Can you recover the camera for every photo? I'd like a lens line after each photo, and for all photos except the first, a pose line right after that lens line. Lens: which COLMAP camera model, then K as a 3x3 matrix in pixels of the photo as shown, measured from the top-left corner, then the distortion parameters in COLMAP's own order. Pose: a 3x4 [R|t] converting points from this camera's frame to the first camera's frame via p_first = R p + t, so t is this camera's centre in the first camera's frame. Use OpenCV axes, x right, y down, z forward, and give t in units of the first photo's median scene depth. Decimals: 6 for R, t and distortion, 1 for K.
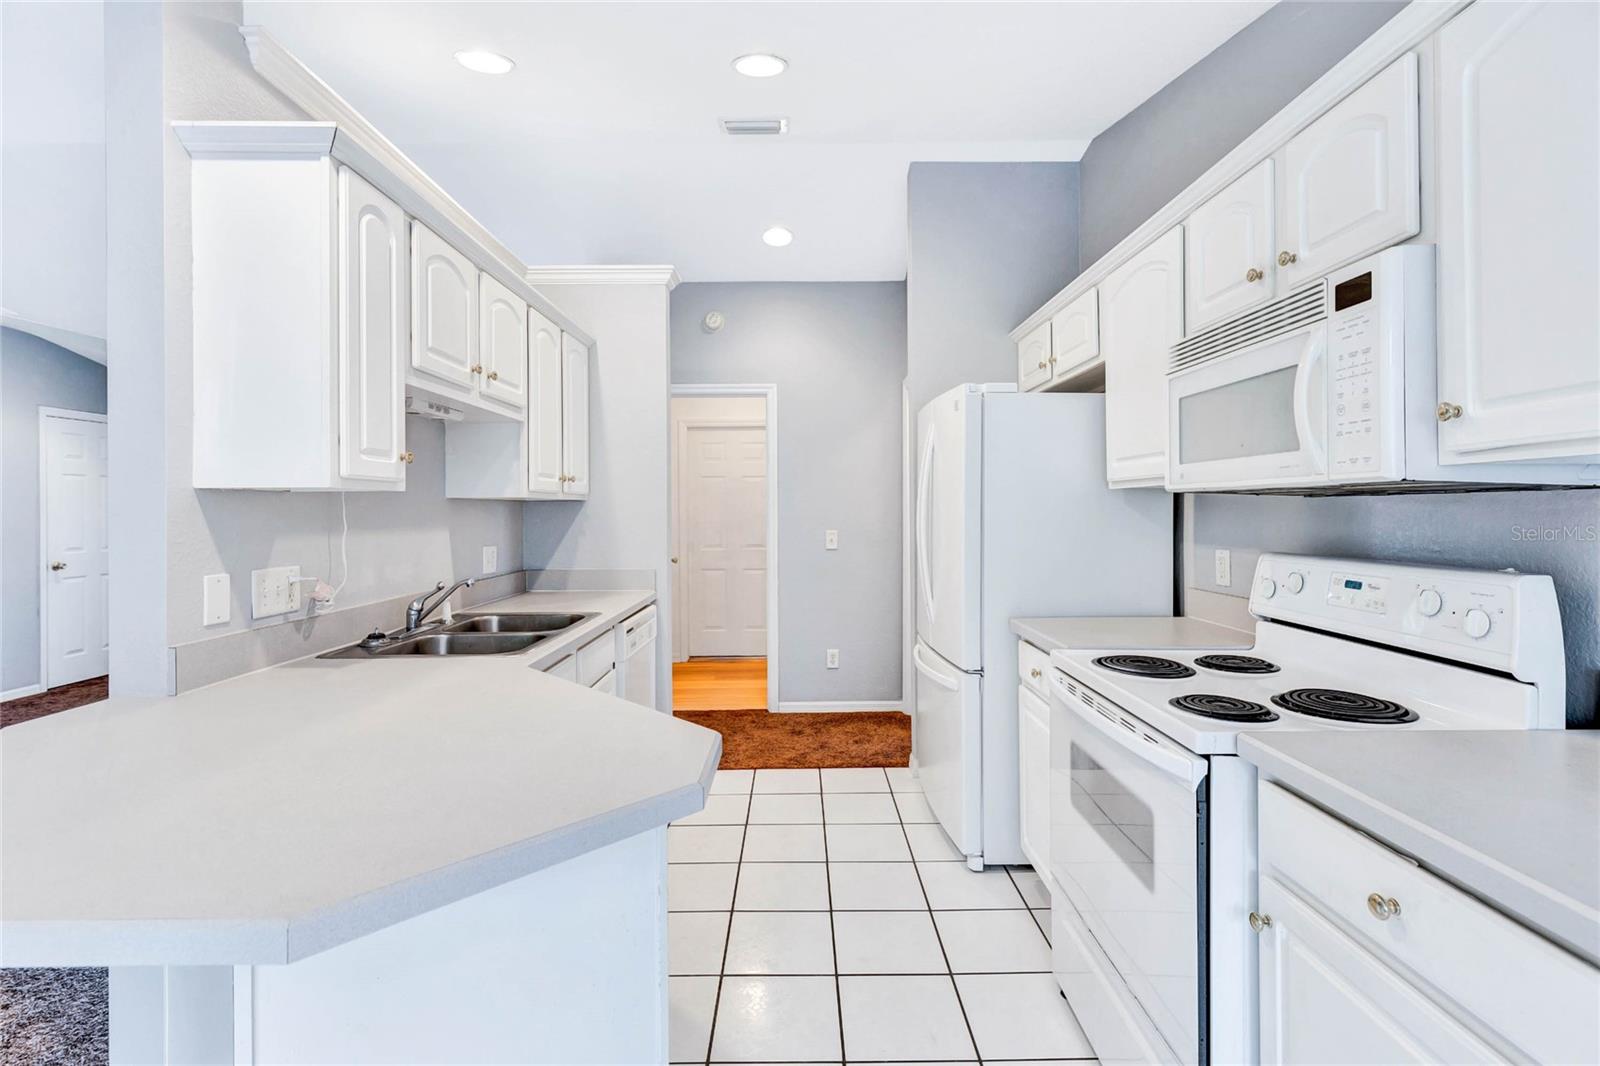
lens RADIAL K [[716.6, 0, 795.2], [0, 716.6, 506.9], [0, 0, 1]] dist [0.000675, 0.000106]
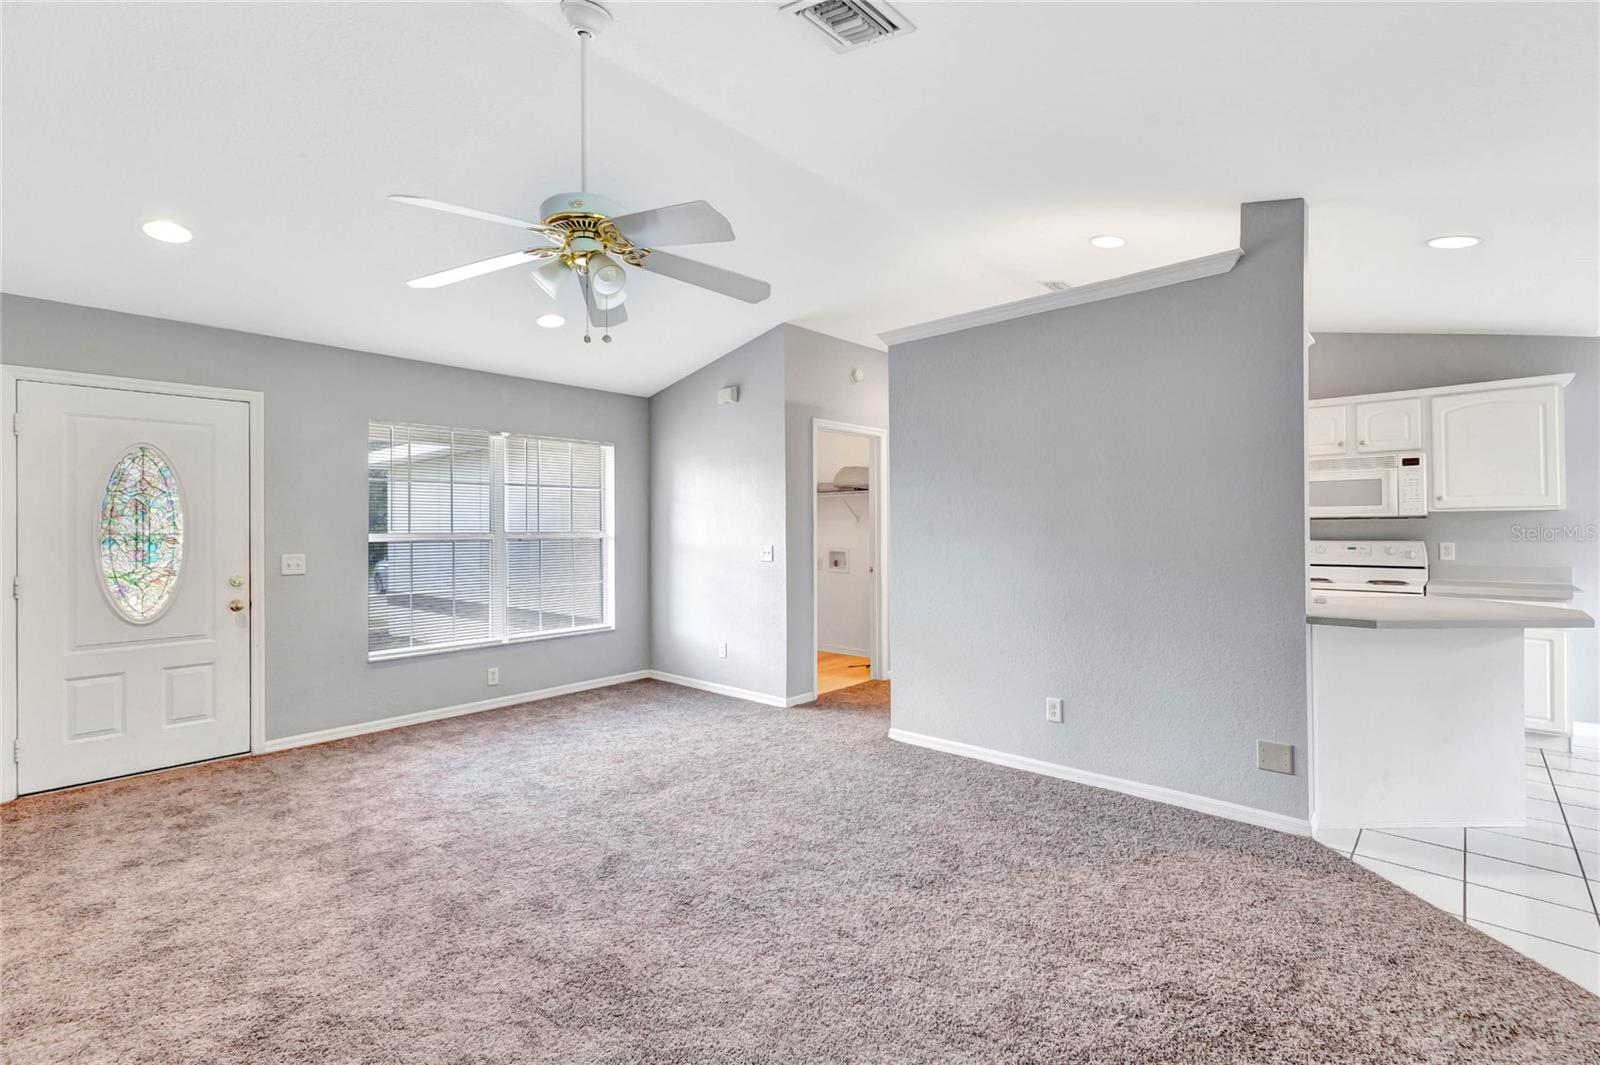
lens RADIAL K [[705.1, 0, 800.0], [0, 705.1, 532.5], [0, 0, 1]] dist [-0.001055, -0.000099]
pose [[0.685336, -0.000603, 0.728227, -1.769772], [-0.001211, 0.999997, 0.001968, 0.023208], [-0.728226, -0.002231, 0.685333, 0.368241]]
